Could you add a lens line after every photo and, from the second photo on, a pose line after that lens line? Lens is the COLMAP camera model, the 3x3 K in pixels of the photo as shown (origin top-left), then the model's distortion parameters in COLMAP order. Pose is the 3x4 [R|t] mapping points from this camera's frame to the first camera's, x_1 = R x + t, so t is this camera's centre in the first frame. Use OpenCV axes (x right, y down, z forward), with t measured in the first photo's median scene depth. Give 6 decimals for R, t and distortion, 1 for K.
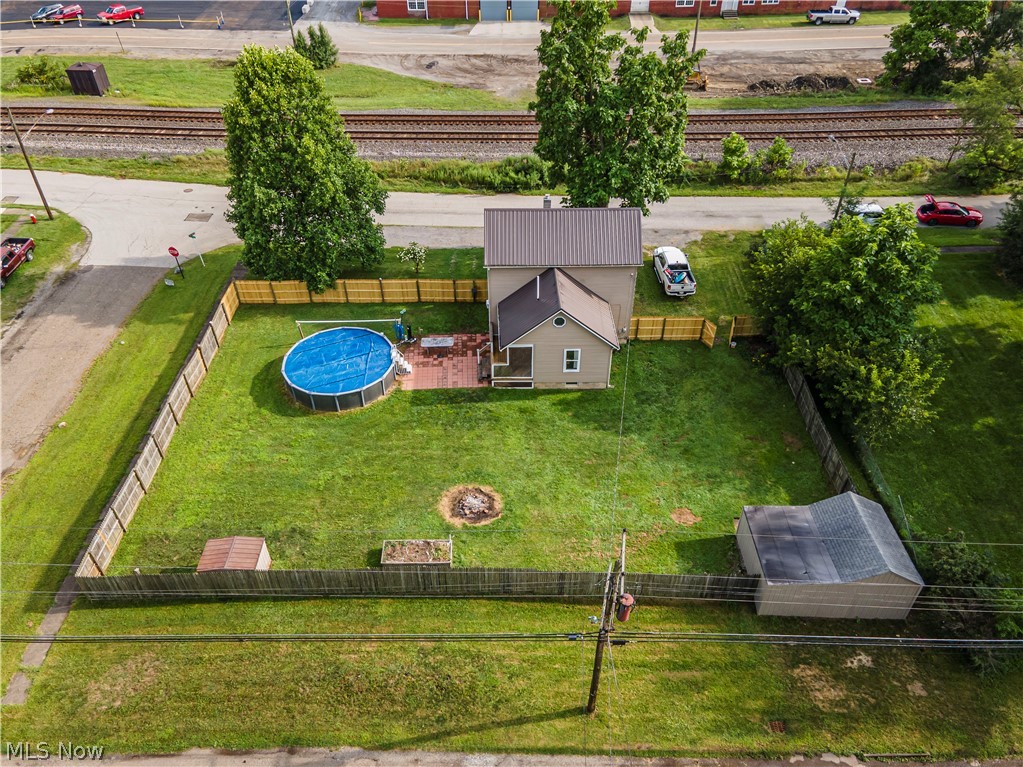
lens RADIAL K [[751.5, 0, 511.5], [0, 751.5, 383.5], [0, 0, 1]] dist [0.043141, 0.002653]
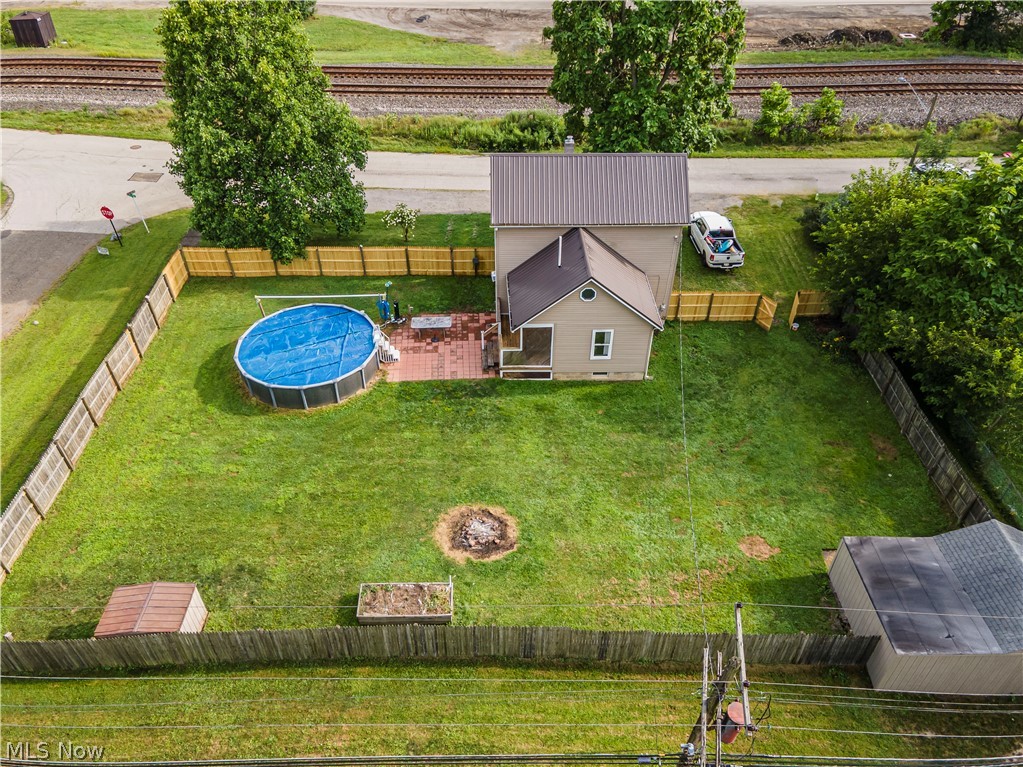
lens RADIAL K [[751.5, 0, 511.5], [0, 751.5, 383.5], [0, 0, 1]] dist [0.043141, 0.002653]
pose [[0.999922, 0.000186, 0.012502, -0.022977], [-0.000298, 0.999960, 0.008929, 0.003135], [-0.012500, -0.008933, 0.999882, 0.194045]]
